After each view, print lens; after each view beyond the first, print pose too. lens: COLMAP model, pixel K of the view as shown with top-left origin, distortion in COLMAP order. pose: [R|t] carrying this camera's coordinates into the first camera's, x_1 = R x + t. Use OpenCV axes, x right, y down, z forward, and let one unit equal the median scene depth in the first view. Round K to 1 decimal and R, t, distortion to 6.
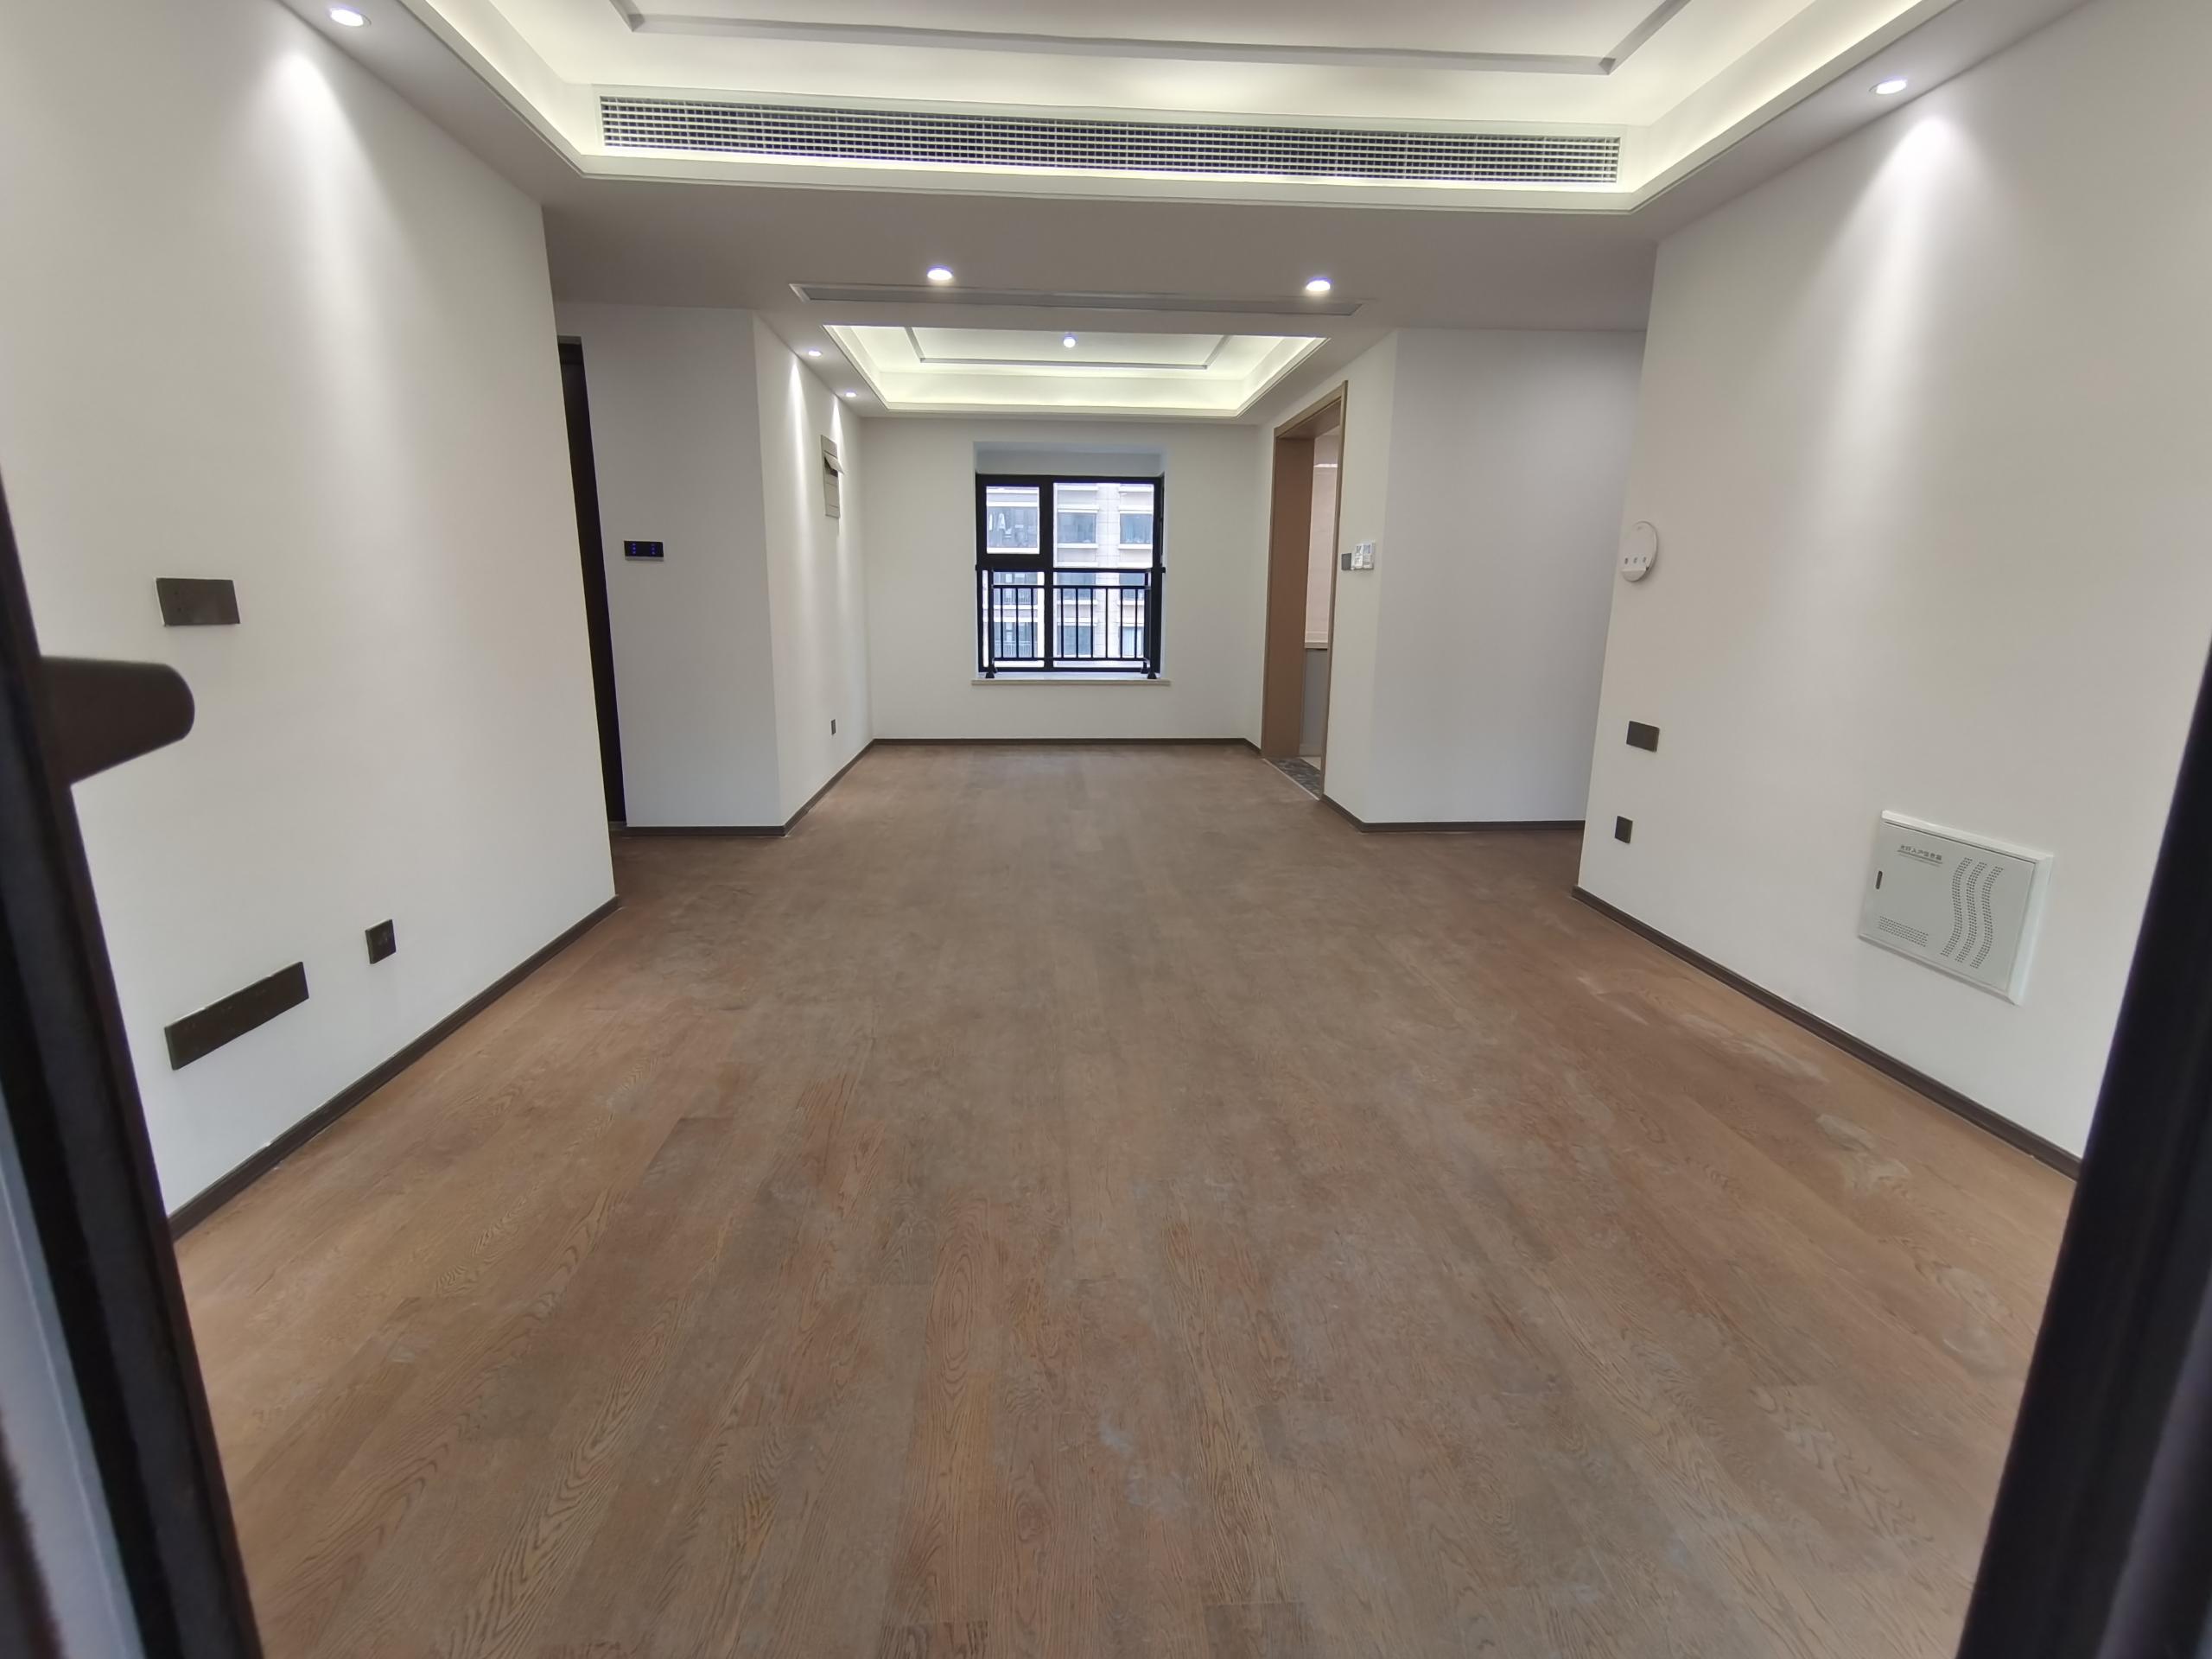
lens RADIAL K [[1025.9, 0, 1106.0], [0, 1025.9, 829.5], [0, 0, 1]] dist [-0.001897, 0.000048]
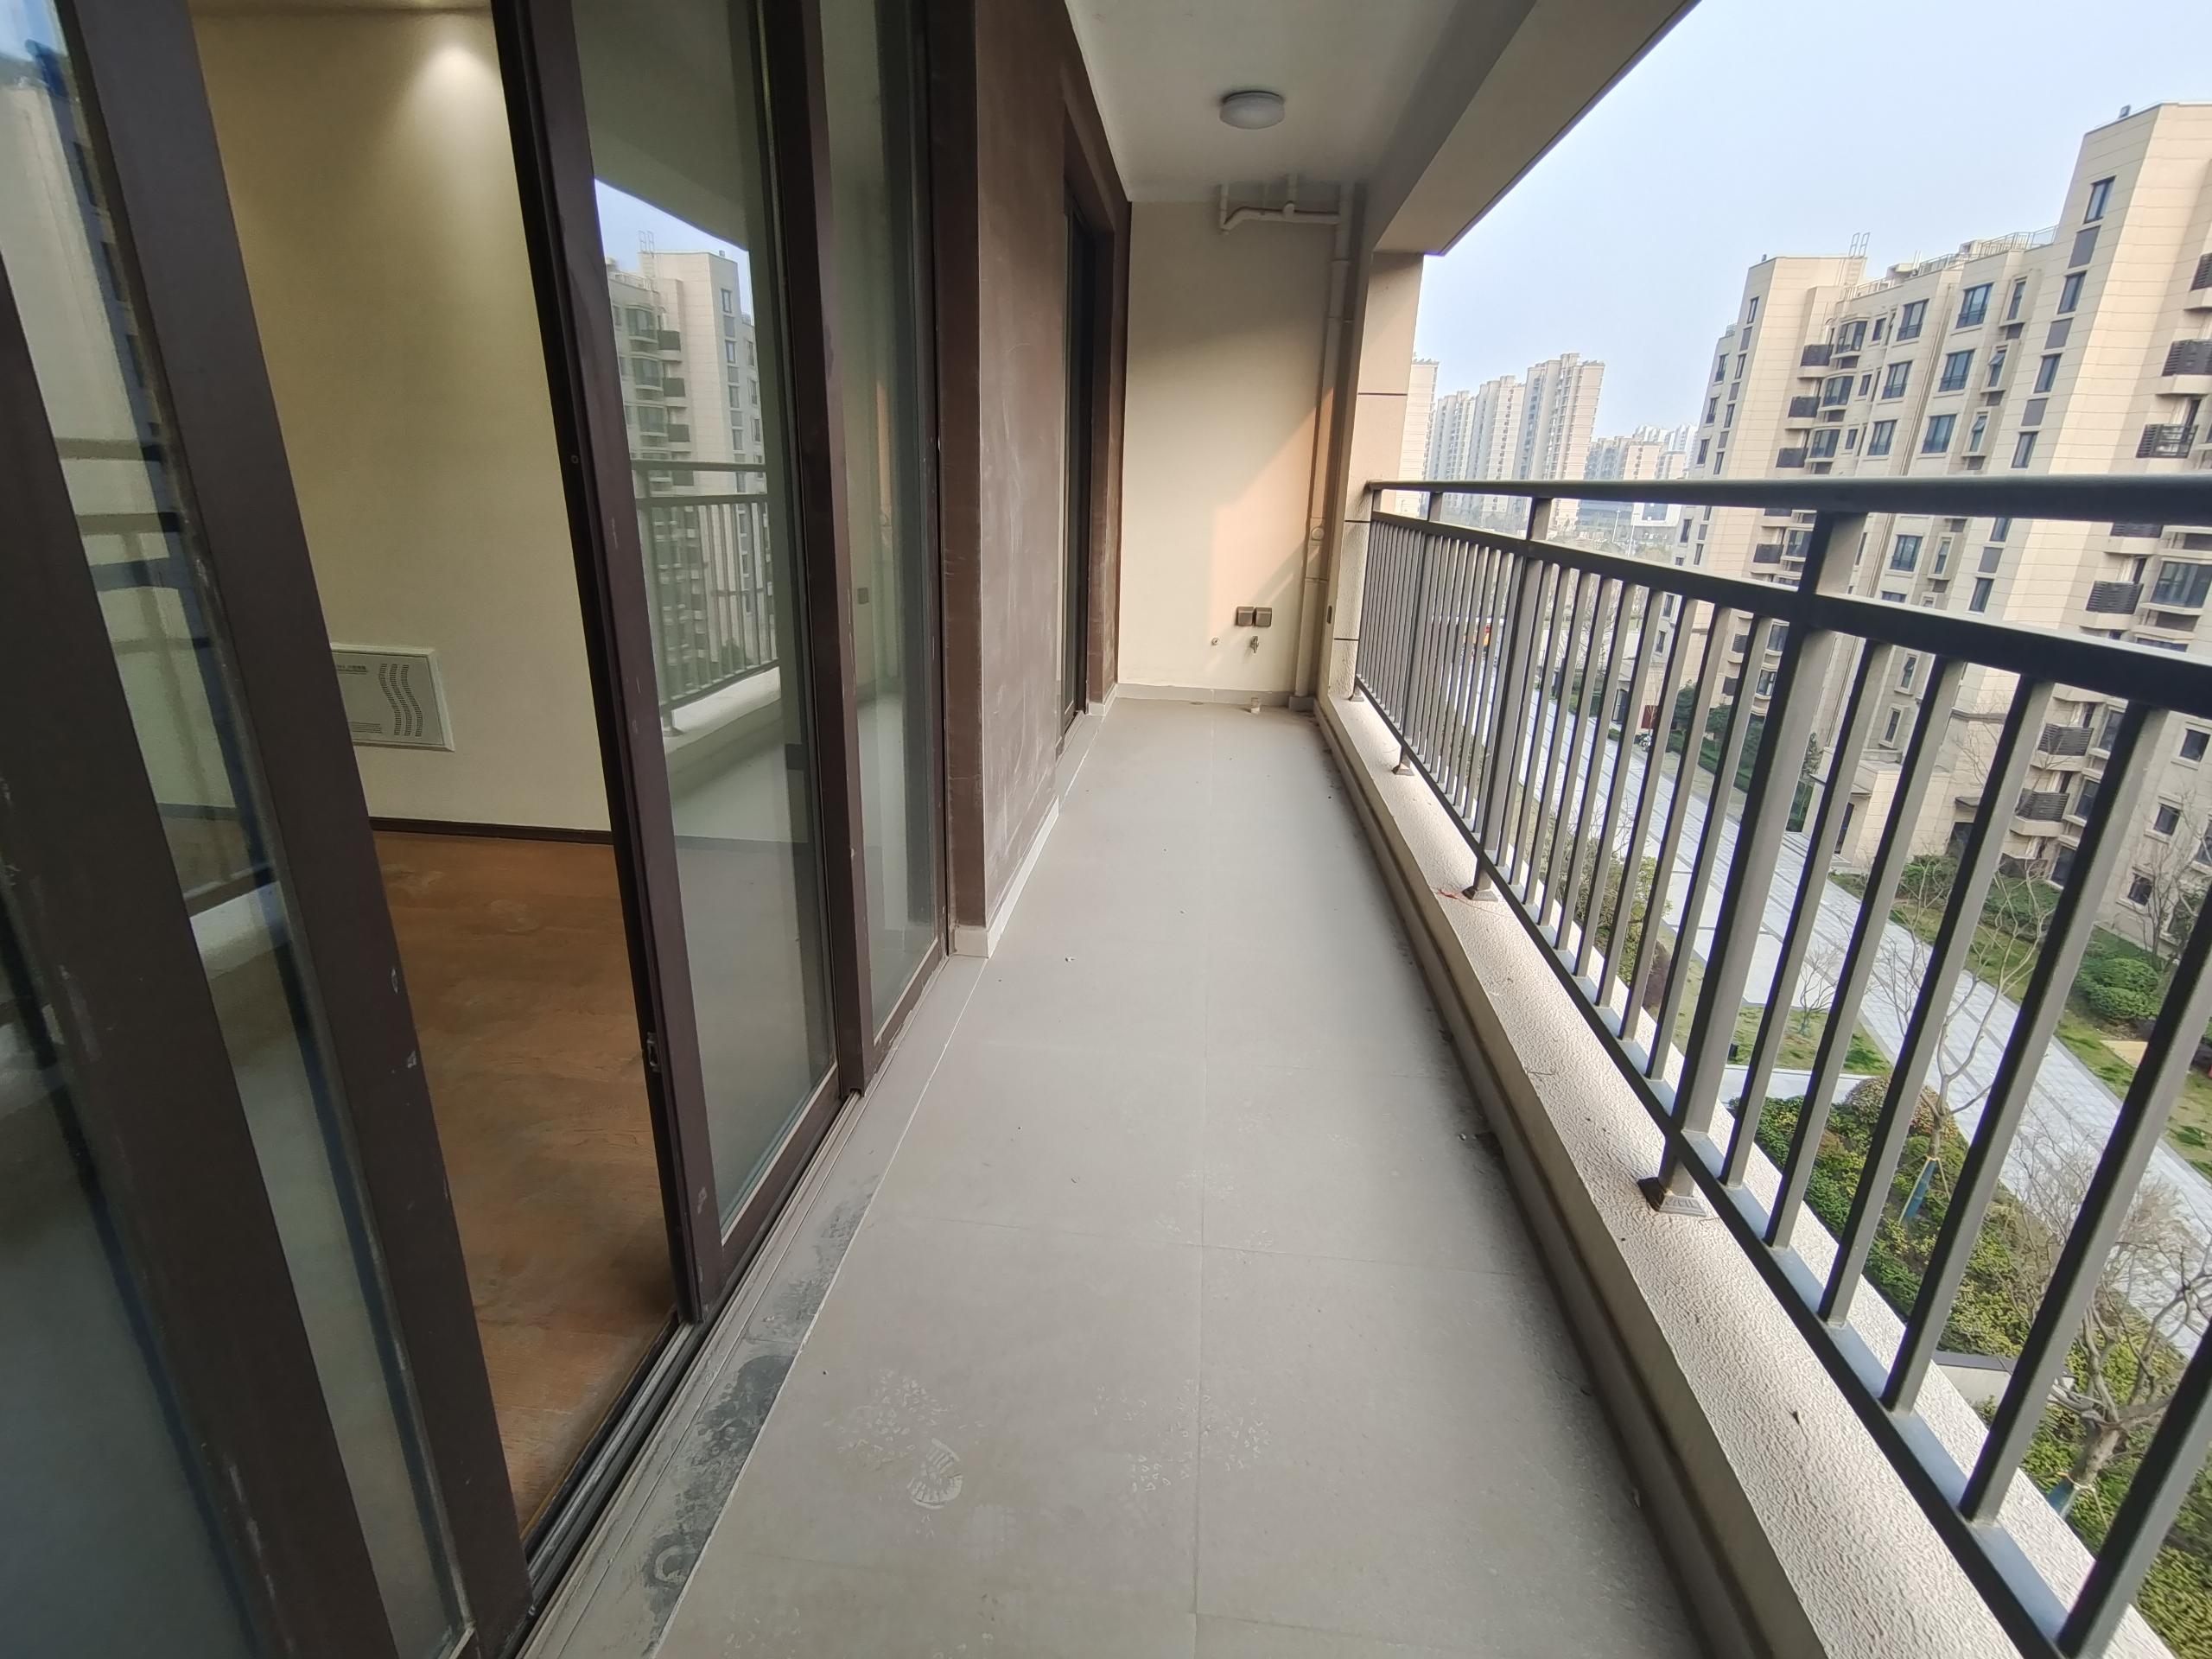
lens RADIAL K [[1025.9, 0, 1106.0], [0, 1025.9, 829.5], [0, 0, 1]] dist [-0.001897, 0.000048]
pose [[0.182665, -0.324140, 0.928206, -0.356608], [0.198599, 0.936794, 0.288056, 0.033800], [-0.962908, 0.131723, 0.235493, -0.254450]]
